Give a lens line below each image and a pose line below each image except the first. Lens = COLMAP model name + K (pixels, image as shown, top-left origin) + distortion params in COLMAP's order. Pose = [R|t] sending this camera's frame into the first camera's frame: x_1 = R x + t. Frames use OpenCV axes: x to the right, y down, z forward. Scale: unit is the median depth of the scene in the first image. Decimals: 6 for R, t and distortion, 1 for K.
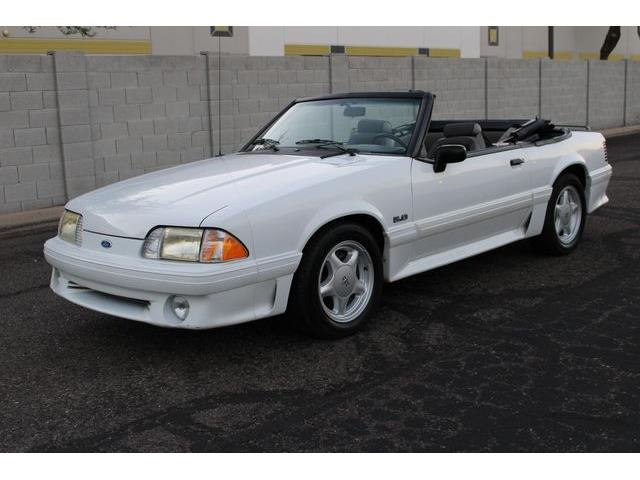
lens RADIAL K [[835.4, 0, 308.9], [0, 835.4, 239.6], [0, 0, 1]] dist [-0.046095, 0.000000]
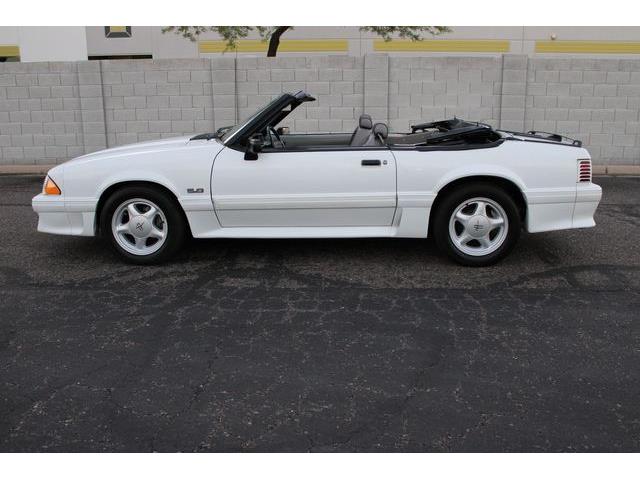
lens RADIAL K [[613.6, 0, 322.4], [0, 613.6, 251.2], [0, 0, 1]] dist [-0.079120, 0.000000]
pose [[0.643890, 0.230146, -0.729684, 0.496823], [-0.155604, 0.973147, 0.169627, -0.065812], [0.749128, 0.004321, 0.662411, 0.267941]]
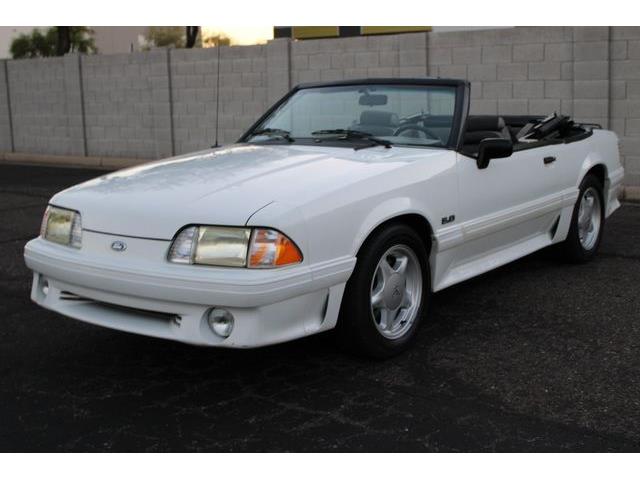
lens RADIAL K [[867.2, 0, 339.7], [0, 867.2, 262.7], [0, 0, 1]] dist [-0.038512, 0.000000]
pose [[0.069118, 0.241359, -0.967971, 0.538364], [-0.155264, 0.961071, 0.228552, -0.103721], [0.985452, 0.134494, 0.103901, 0.481339]]
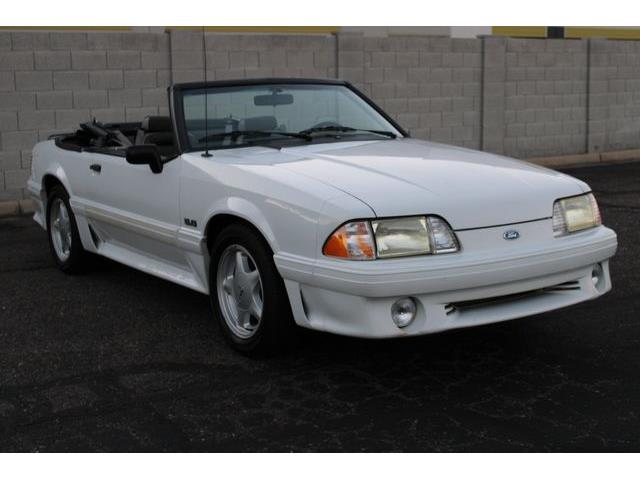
lens RADIAL K [[932.5, 0, 308.9], [0, 932.5, 260.2], [0, 0, 1]] dist [-0.026890, 0.000000]
pose [[0.968024, 0.066158, -0.241978, 0.141085], [-0.061589, 0.997752, 0.026403, 0.006532], [0.243181, -0.010656, 0.969922, -0.032703]]
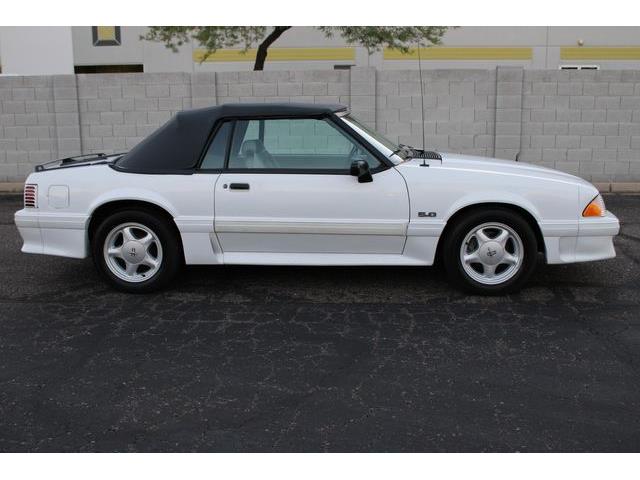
lens RADIAL K [[690.3, 0, 320.0], [0, 690.3, 246.7], [0, 0, 1]] dist [-0.064646, 0.000000]
pose [[0.620985, 0.195788, -0.758976, 0.587471], [-0.154072, 0.979900, 0.126718, -0.076223], [0.768530, 0.038247, 0.638669, 0.265071]]
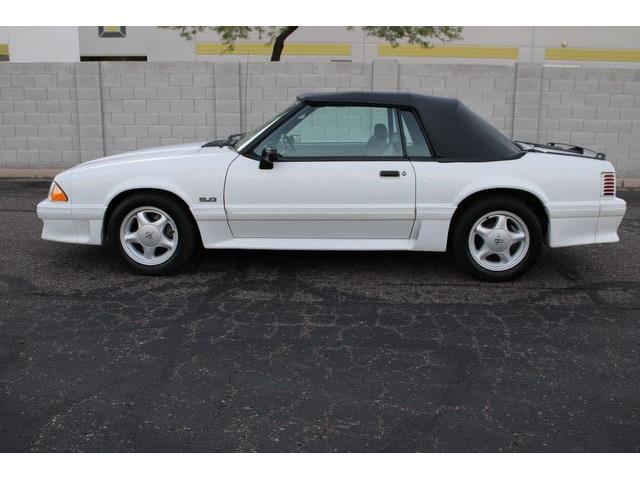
lens RADIAL K [[643.9, 0, 320.0], [0, 643.9, 243.9], [0, 0, 1]] dist [-0.067227, 0.000000]
pose [[0.643445, 0.217298, -0.734003, 0.492986], [-0.170125, 0.975477, 0.139650, -0.065098], [0.746349, 0.035015, 0.664633, 0.250235]]
